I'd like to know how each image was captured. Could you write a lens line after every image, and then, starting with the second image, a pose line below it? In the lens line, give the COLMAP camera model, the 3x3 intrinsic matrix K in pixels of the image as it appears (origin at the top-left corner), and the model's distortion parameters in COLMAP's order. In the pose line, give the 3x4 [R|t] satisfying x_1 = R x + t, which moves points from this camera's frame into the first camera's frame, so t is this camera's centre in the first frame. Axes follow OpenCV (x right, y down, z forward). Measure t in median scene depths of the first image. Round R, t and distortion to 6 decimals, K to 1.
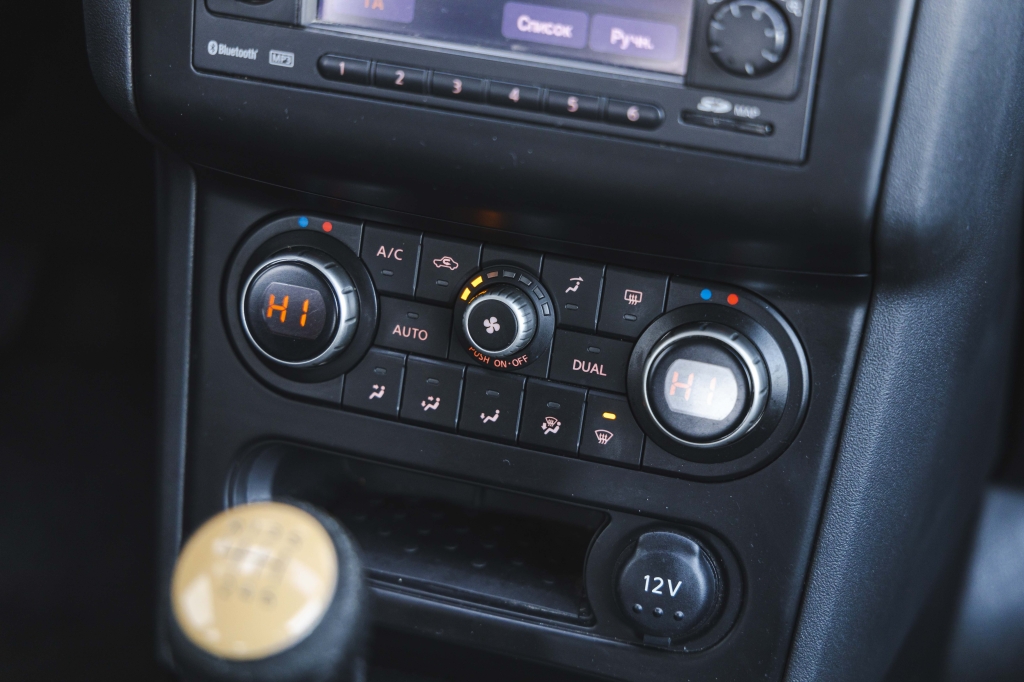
lens RADIAL K [[2064.5, 0, 512.0], [0, 2064.5, 341.0], [0, 0, 1]] dist [-0.011274, 0.021310]
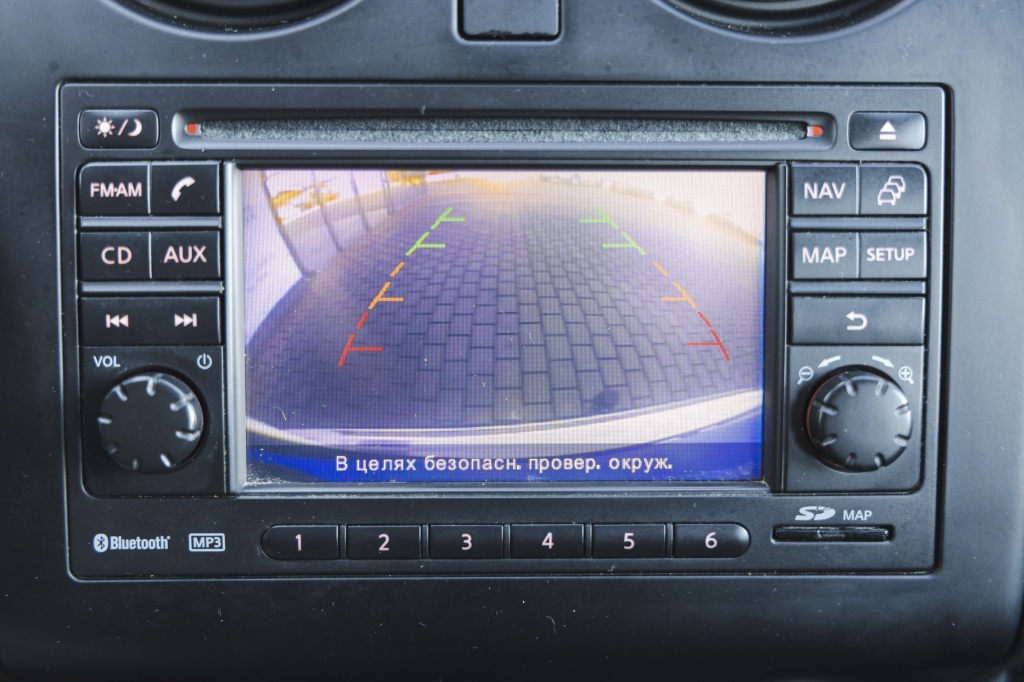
lens RADIAL K [[1492.7, 0, 512.0], [0, 1492.7, 341.0], [0, 0, 1]] dist [0.012890, 0.037241]
pose [[0.938052, -0.129773, 0.321275, -0.168694], [0.184881, 0.971655, -0.147330, -0.107553], [-0.293049, 0.197601, 0.935455, 0.462541]]
